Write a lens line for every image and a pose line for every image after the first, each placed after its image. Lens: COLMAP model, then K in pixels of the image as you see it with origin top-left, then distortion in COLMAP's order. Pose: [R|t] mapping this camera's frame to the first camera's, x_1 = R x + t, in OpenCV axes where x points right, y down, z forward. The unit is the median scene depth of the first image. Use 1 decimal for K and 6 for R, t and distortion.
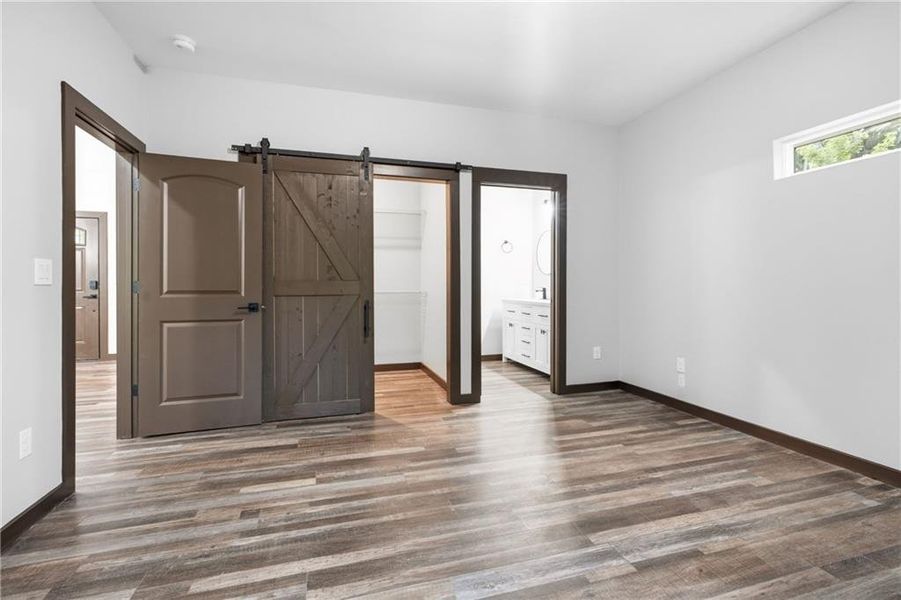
lens RADIAL K [[409.6, 0, 453.0], [0, 409.6, 292.6], [0, 0, 1]] dist [-0.008473, 0.002315]
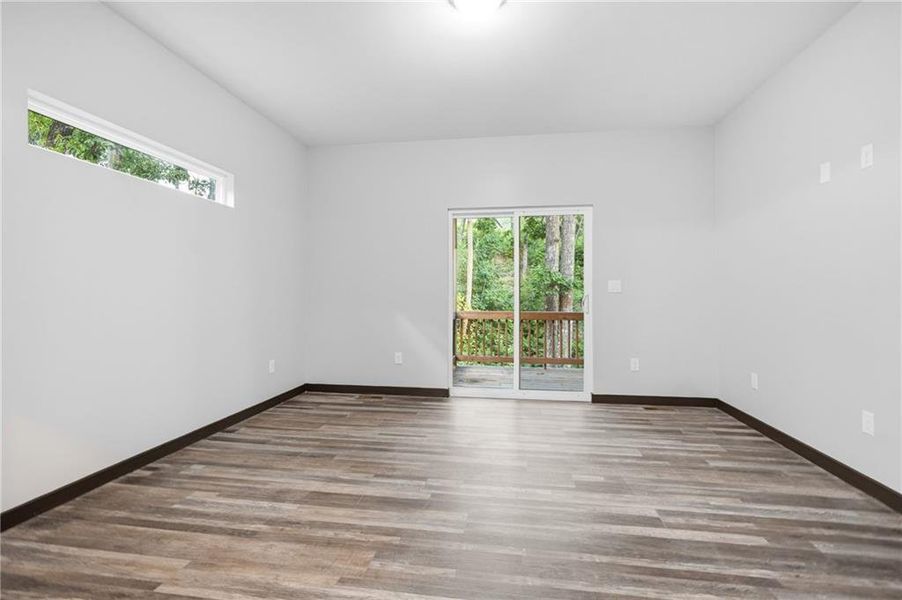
lens RADIAL K [[410.1, 0, 452.8], [0, 410.1, 309.6], [0, 0, 1]] dist [-0.008473, 0.002315]
pose [[-0.895386, -0.017584, 0.444943, -0.238752], [0.008773, 0.998329, 0.057108, -0.034386], [-0.445204, 0.055037, -0.893736, 1.773640]]
